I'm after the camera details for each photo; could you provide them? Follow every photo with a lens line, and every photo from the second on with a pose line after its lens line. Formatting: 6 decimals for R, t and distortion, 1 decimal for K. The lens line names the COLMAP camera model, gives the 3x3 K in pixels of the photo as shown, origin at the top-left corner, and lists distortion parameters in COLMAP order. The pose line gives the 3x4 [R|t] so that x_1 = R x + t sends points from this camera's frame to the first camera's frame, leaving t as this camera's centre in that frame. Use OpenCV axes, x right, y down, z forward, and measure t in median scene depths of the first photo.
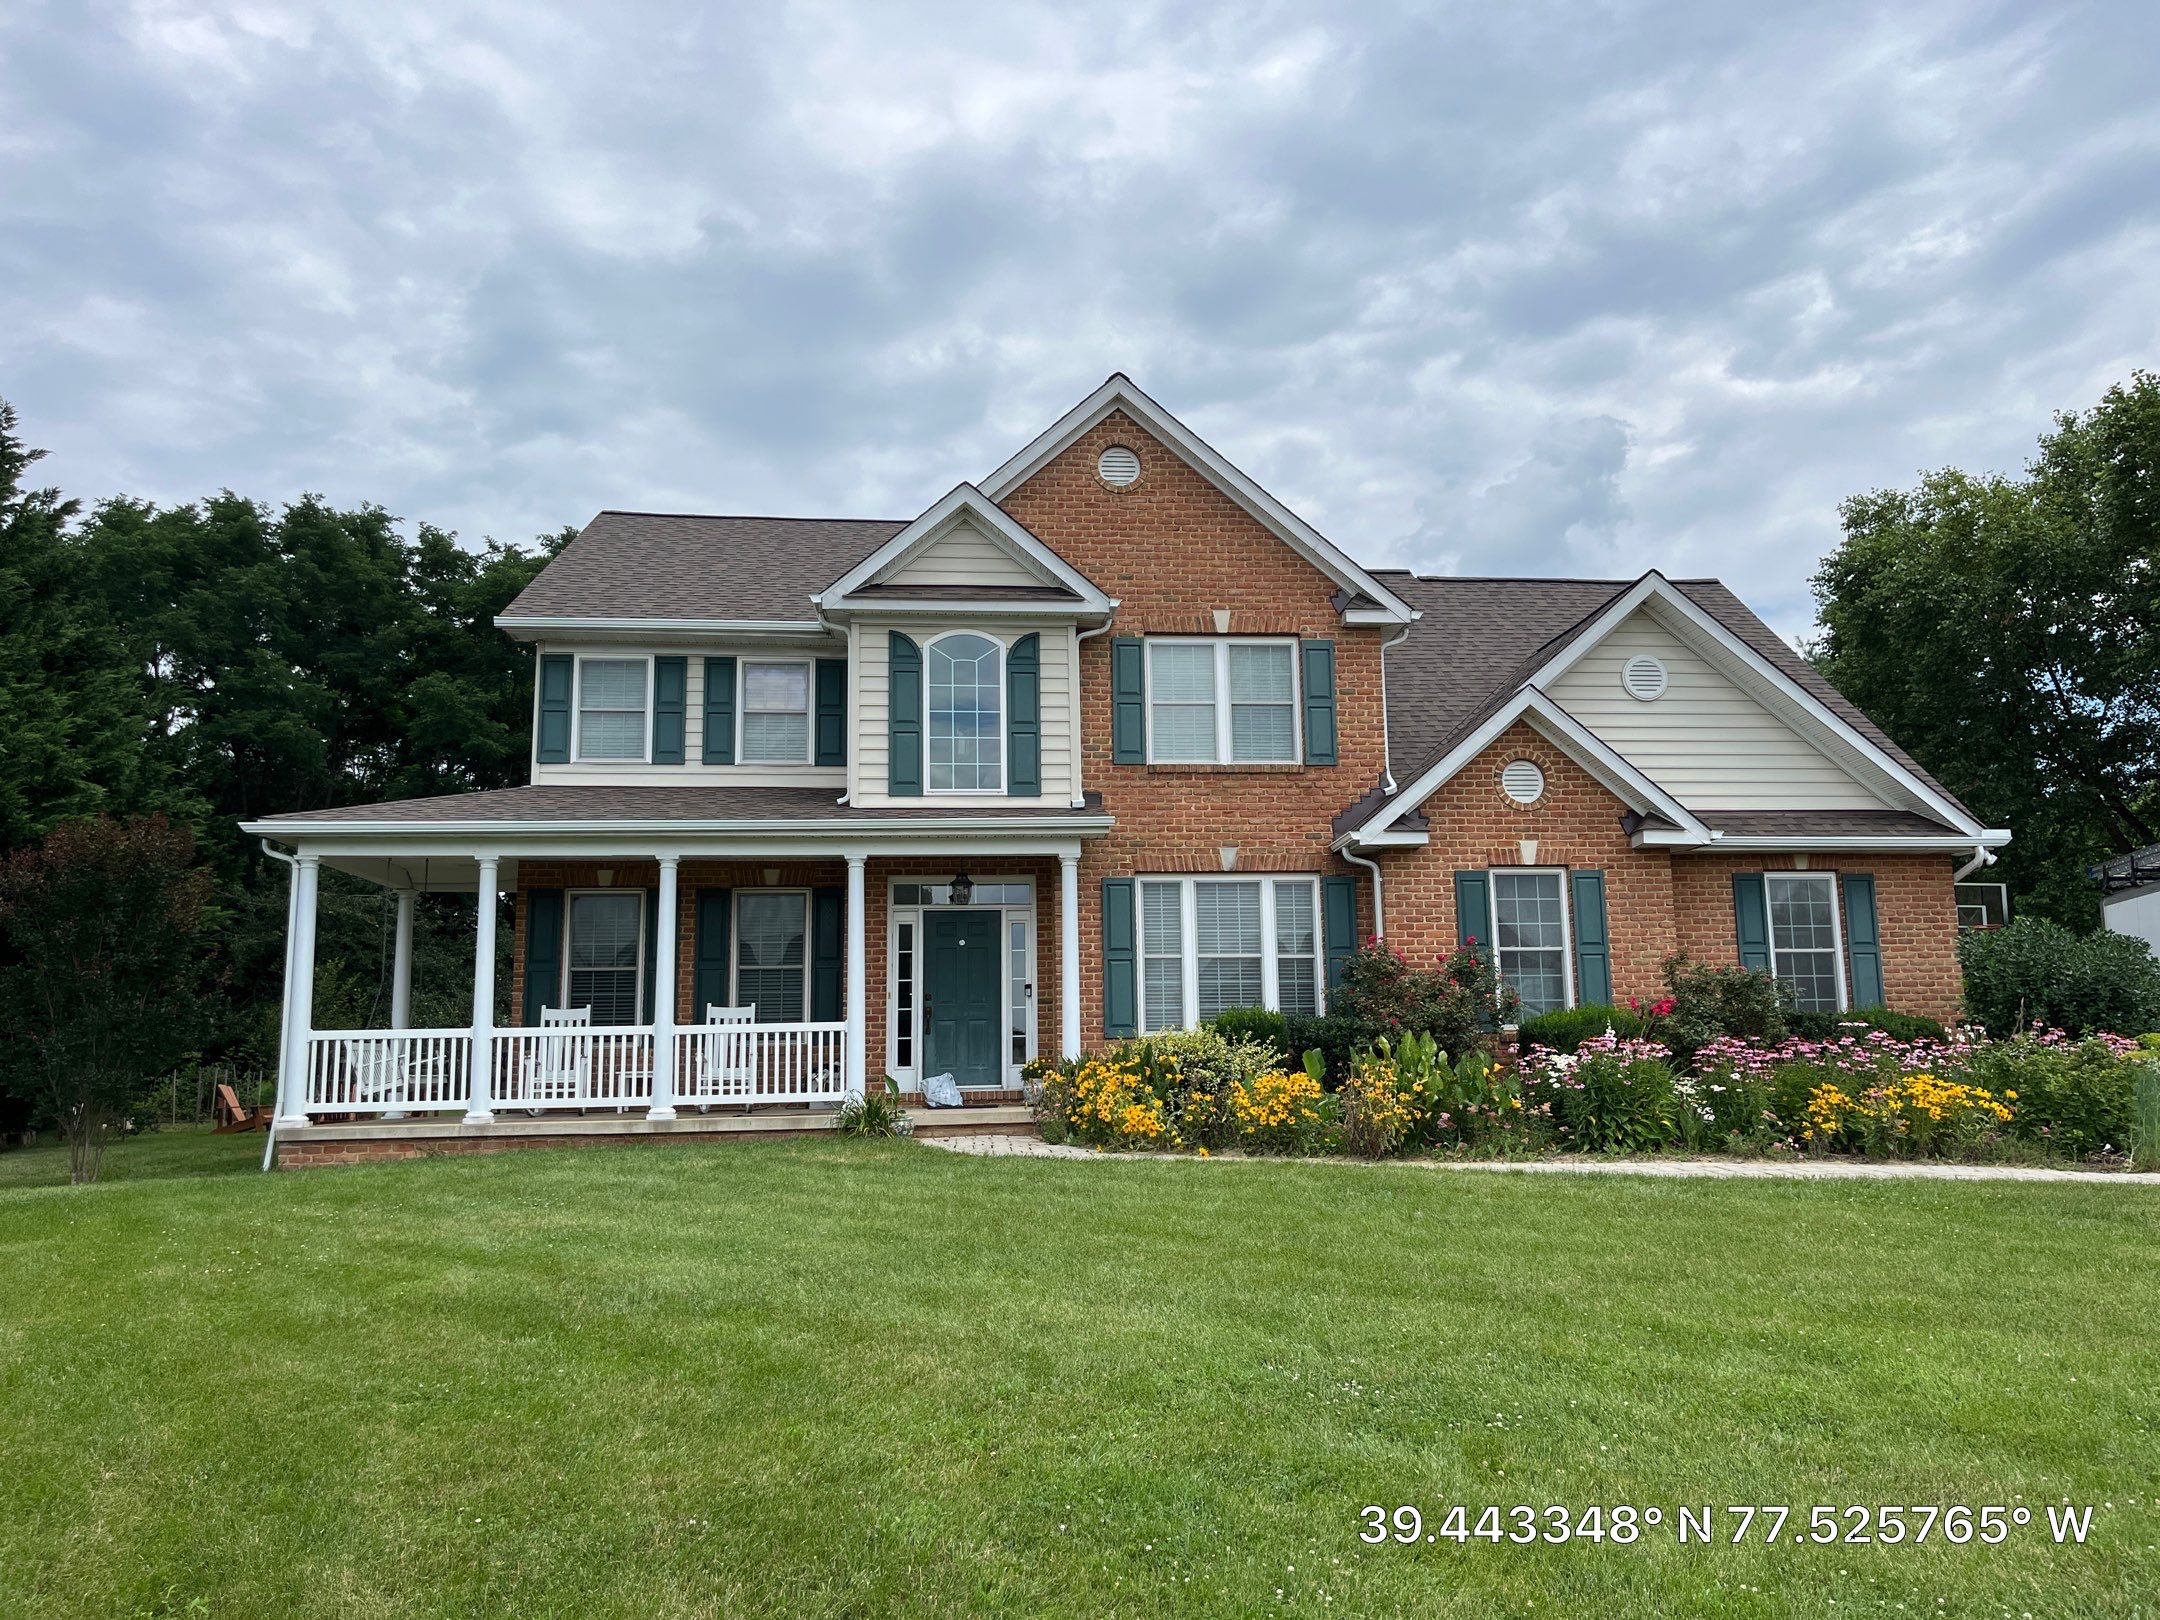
lens RADIAL K [[1630.6, 0, 1093.8], [0, 1630.6, 805.6], [0, 0, 1]] dist [0.031905, -0.046164]
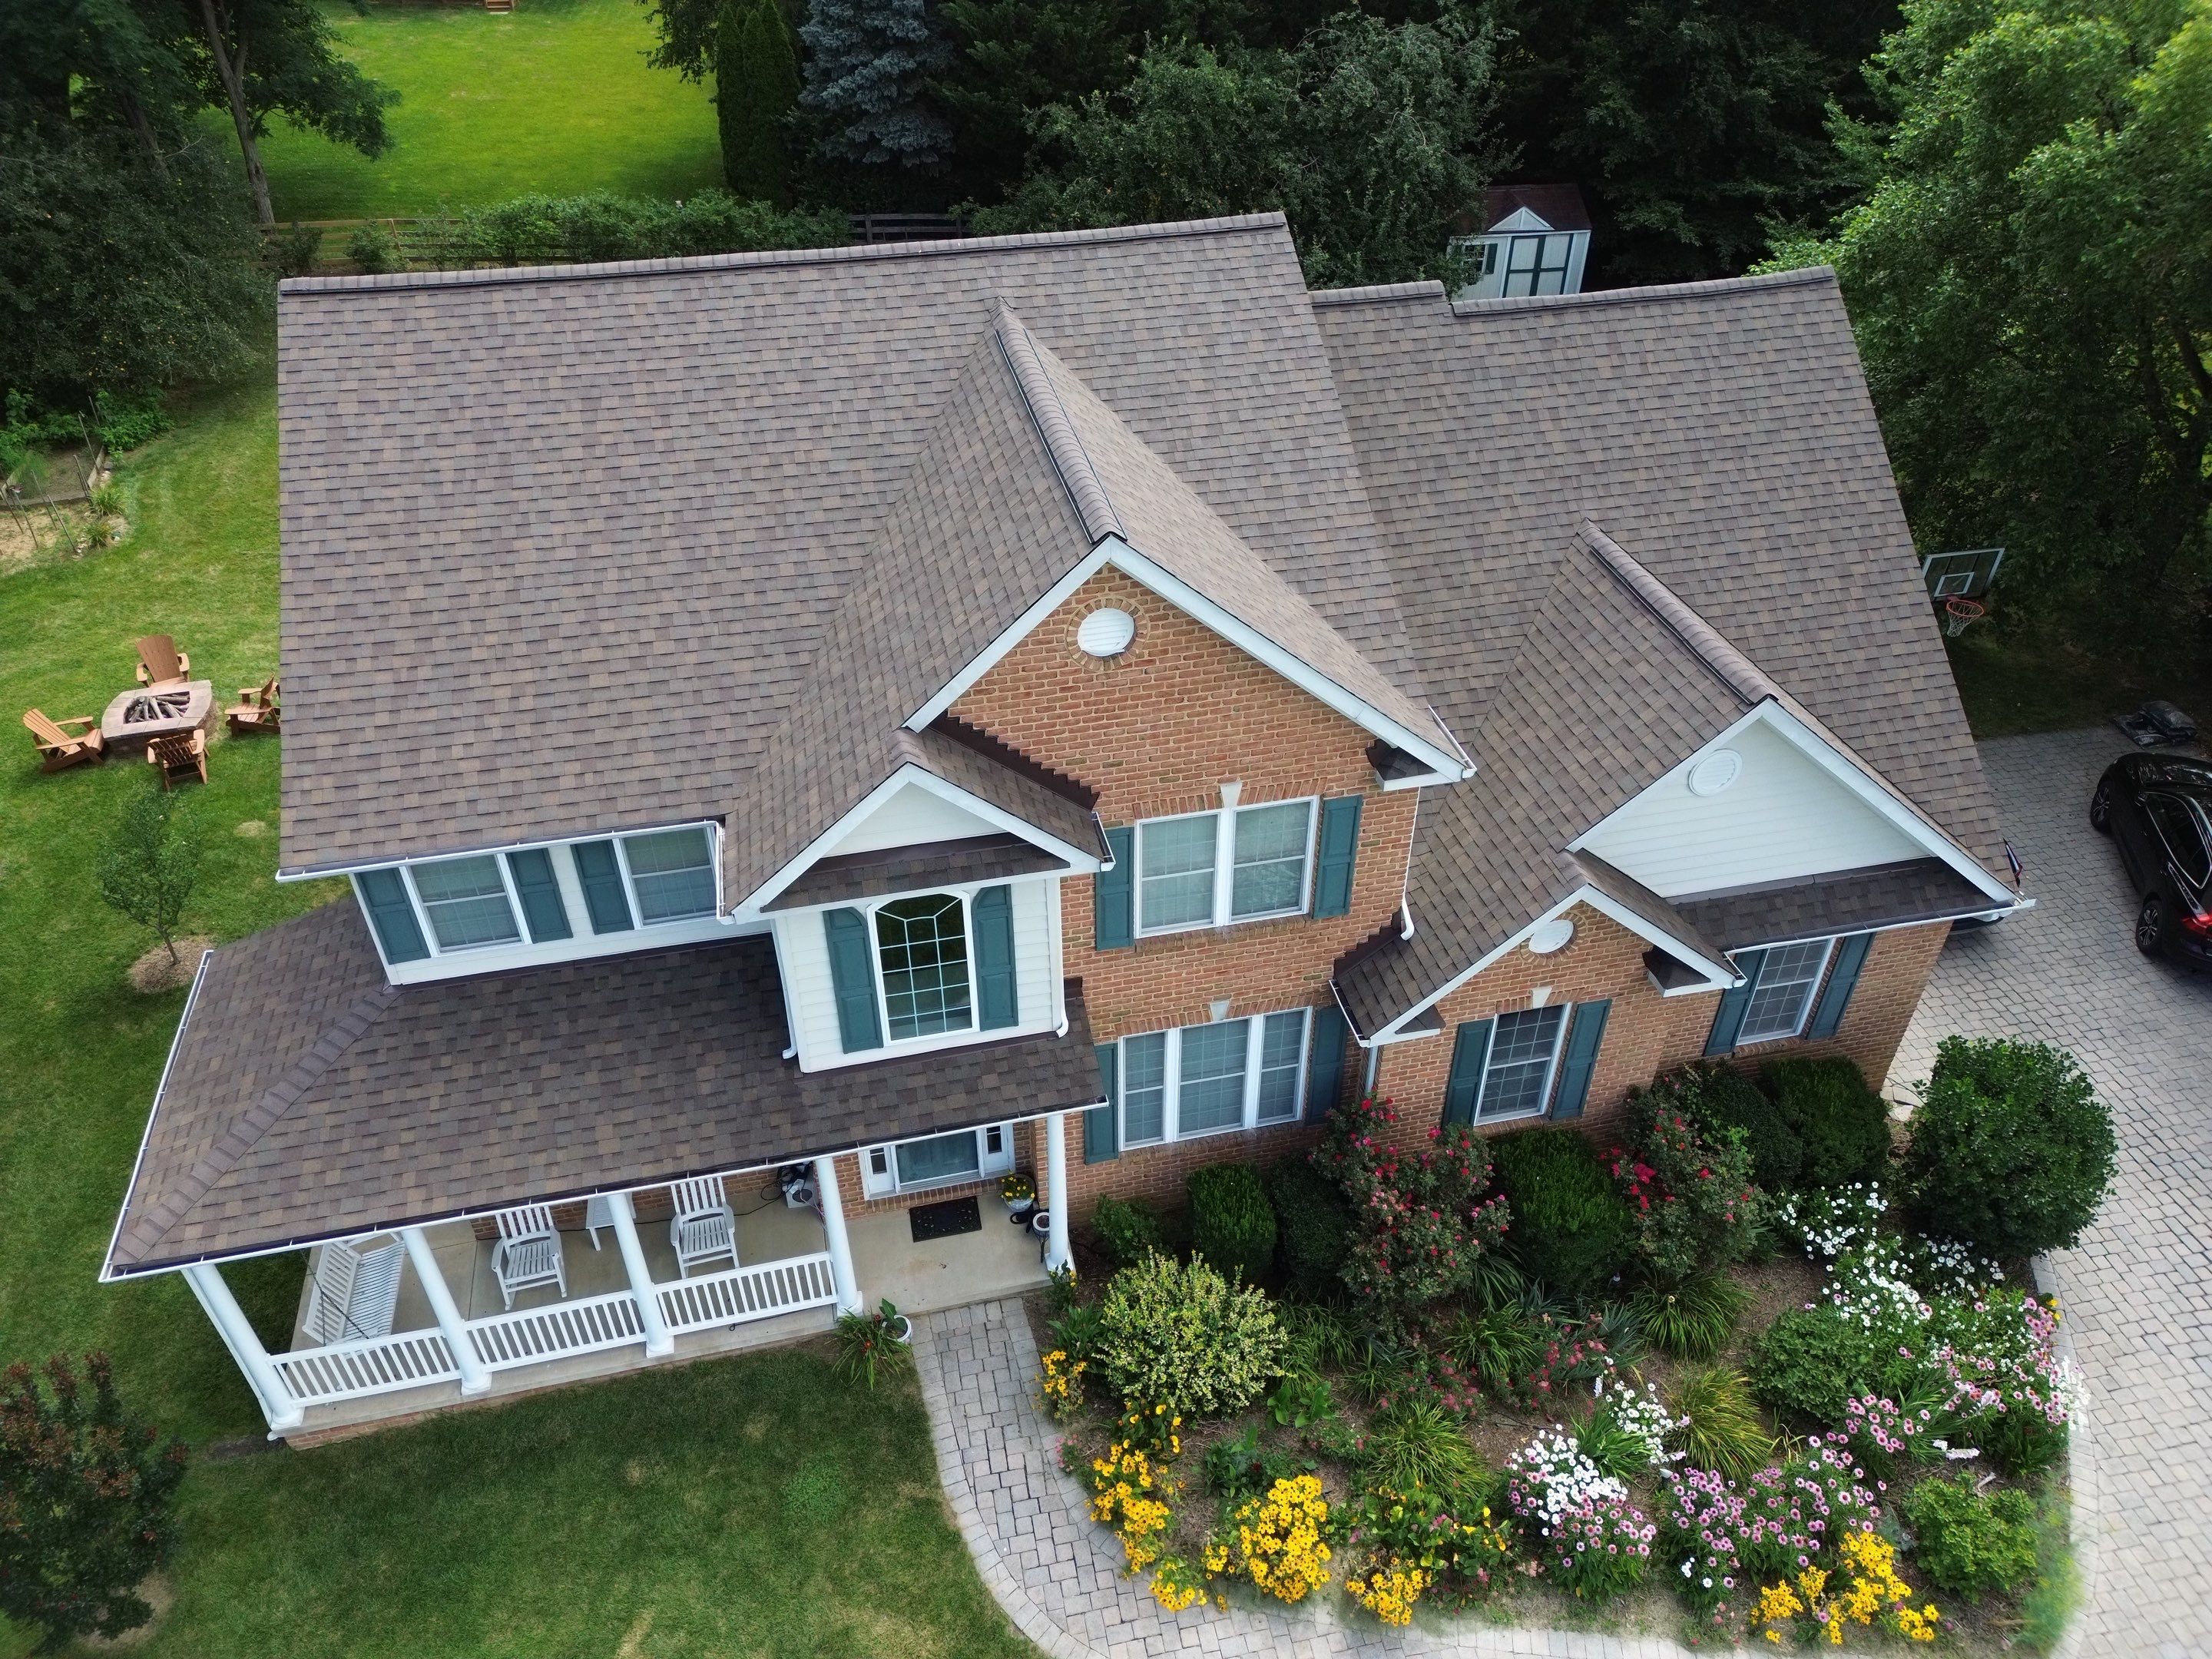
lens RADIAL K [[1551.6, 0, 1101.2], [0, 1551.6, 817.3], [0, 0, 1]] dist [0.062178, -0.059224]
pose [[0.993536, -0.062214, 0.094946, -0.057401], [-0.026887, 0.683648, 0.729317, -0.661795], [-0.110283, -0.727156, 0.677556, 0.487789]]
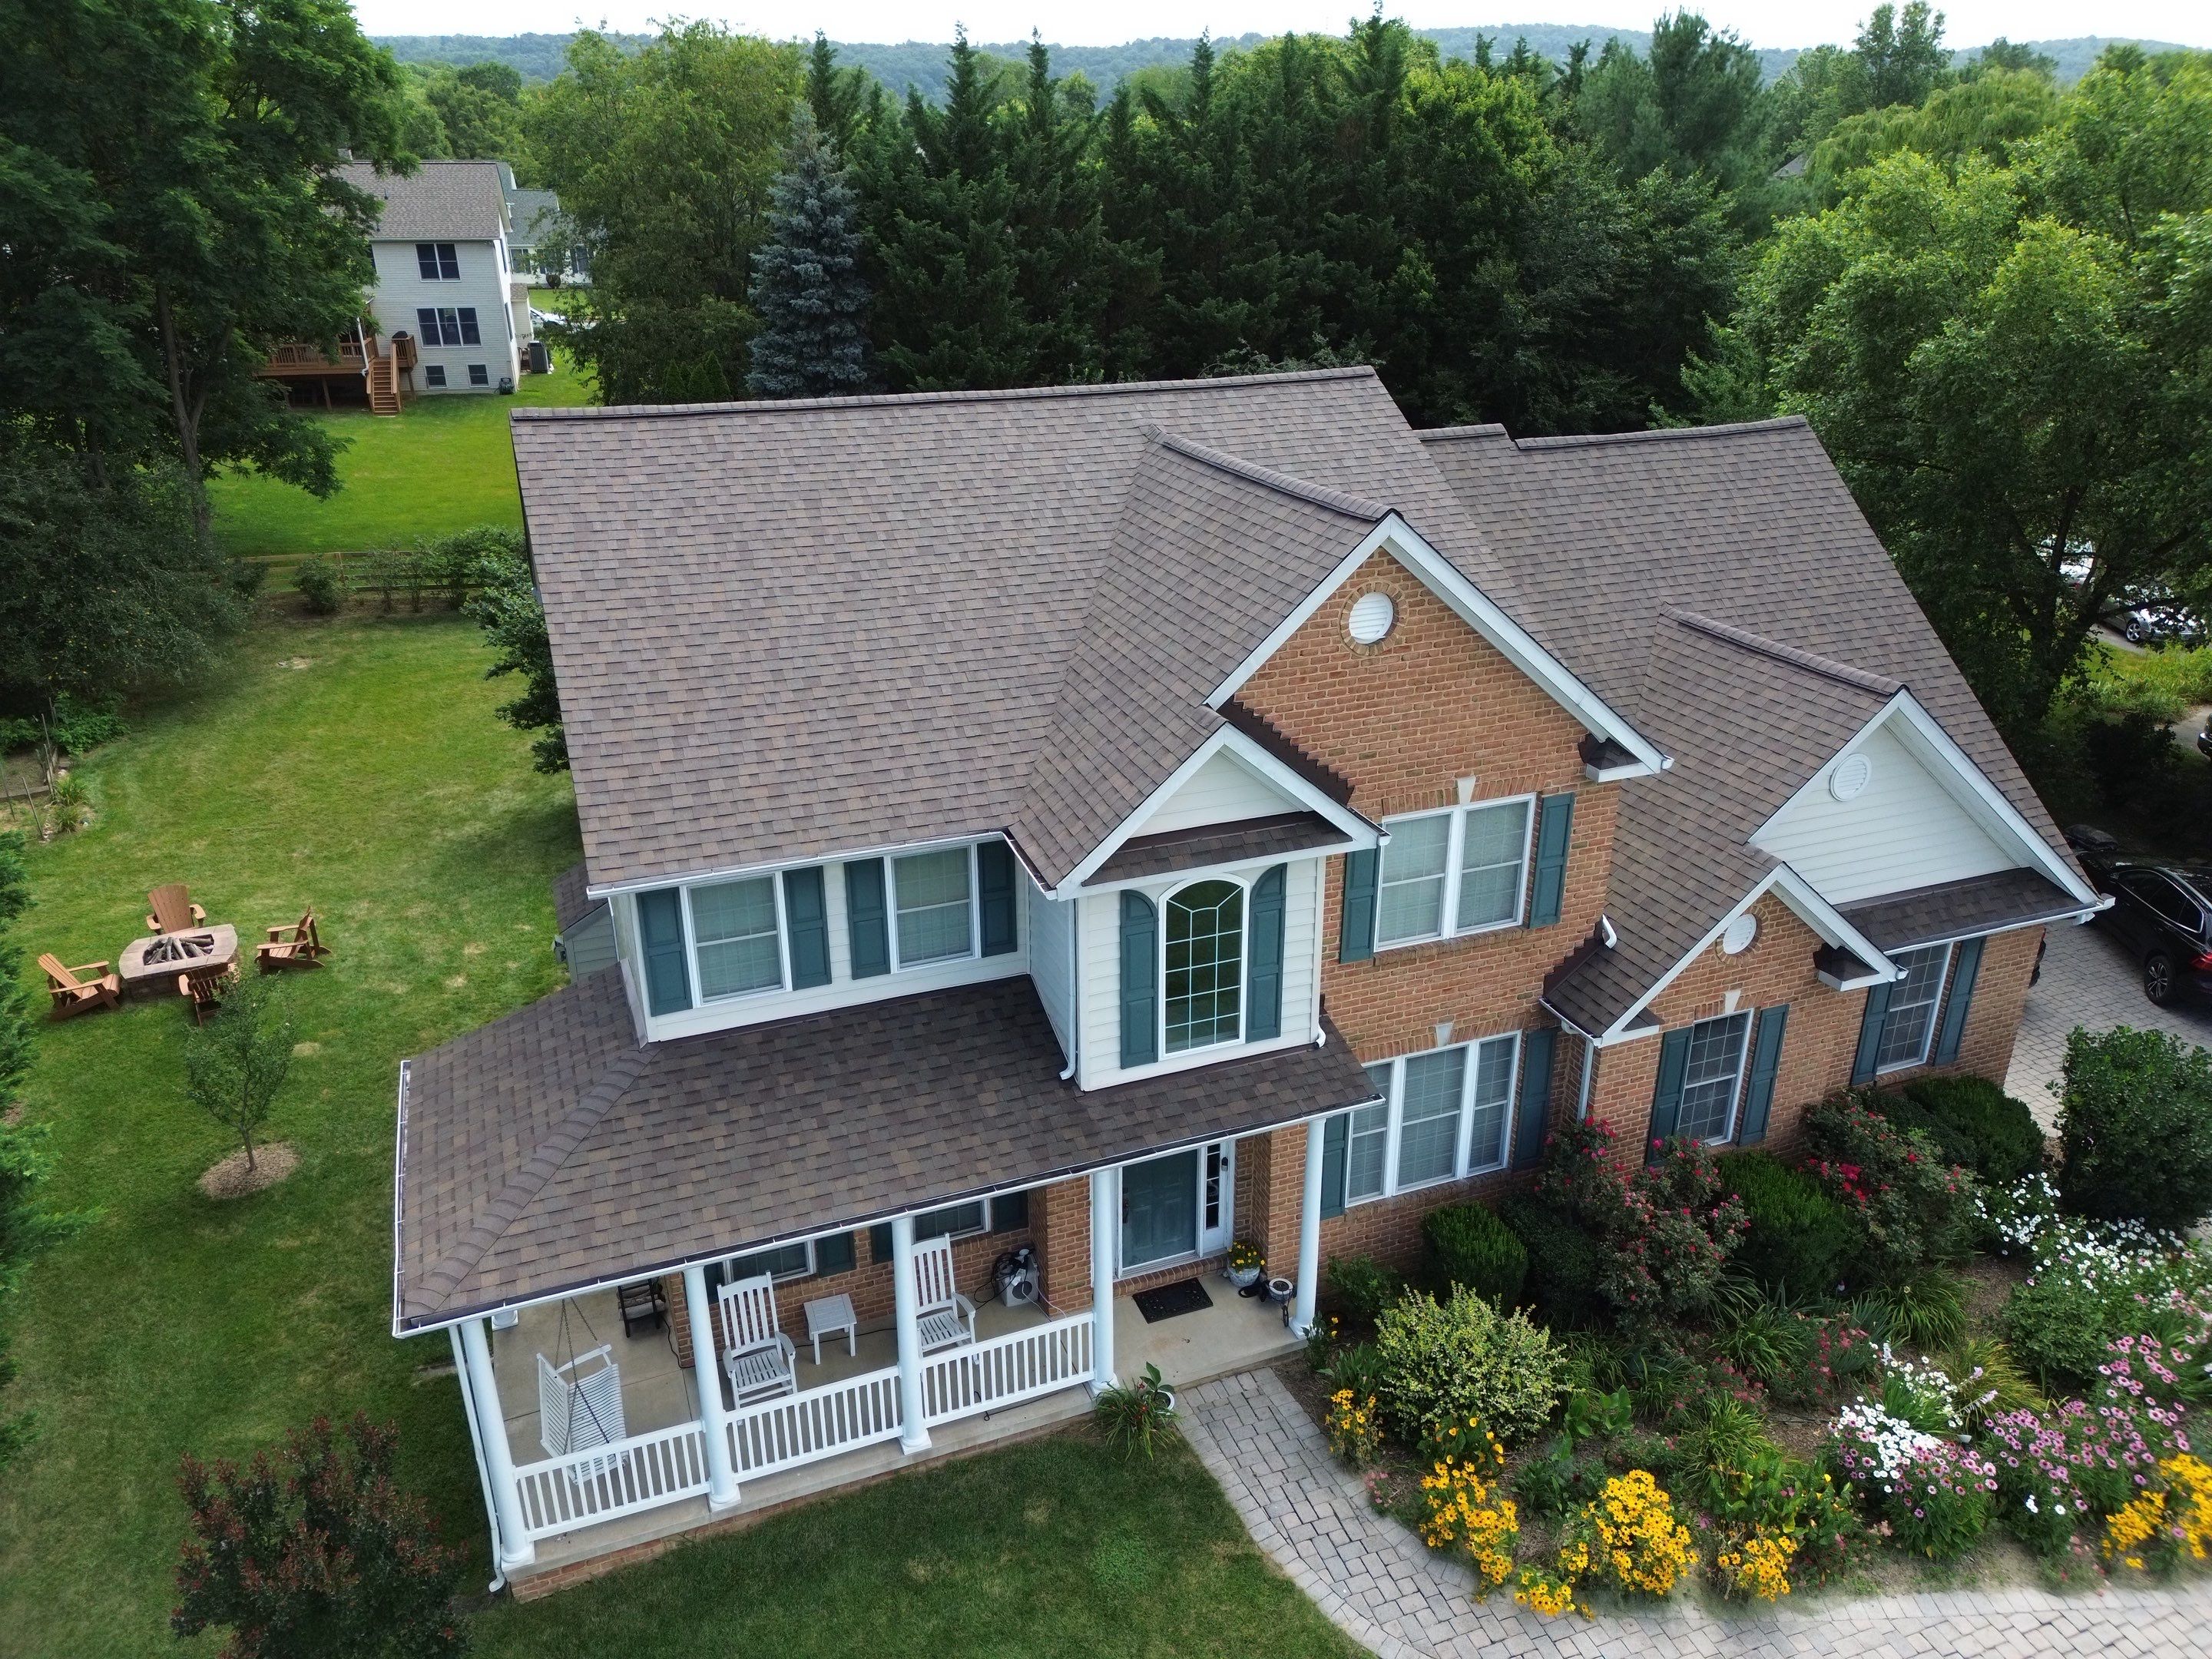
lens RADIAL K [[1551.6, 0, 1100.2], [0, 1551.6, 815.5], [0, 0, 1]] dist [0.062178, -0.059224]
pose [[0.965569, -0.090707, 0.243823, -0.308623], [-0.052673, 0.849667, 0.524682, -0.523521], [-0.254761, -0.519459, 0.815634, 0.378217]]
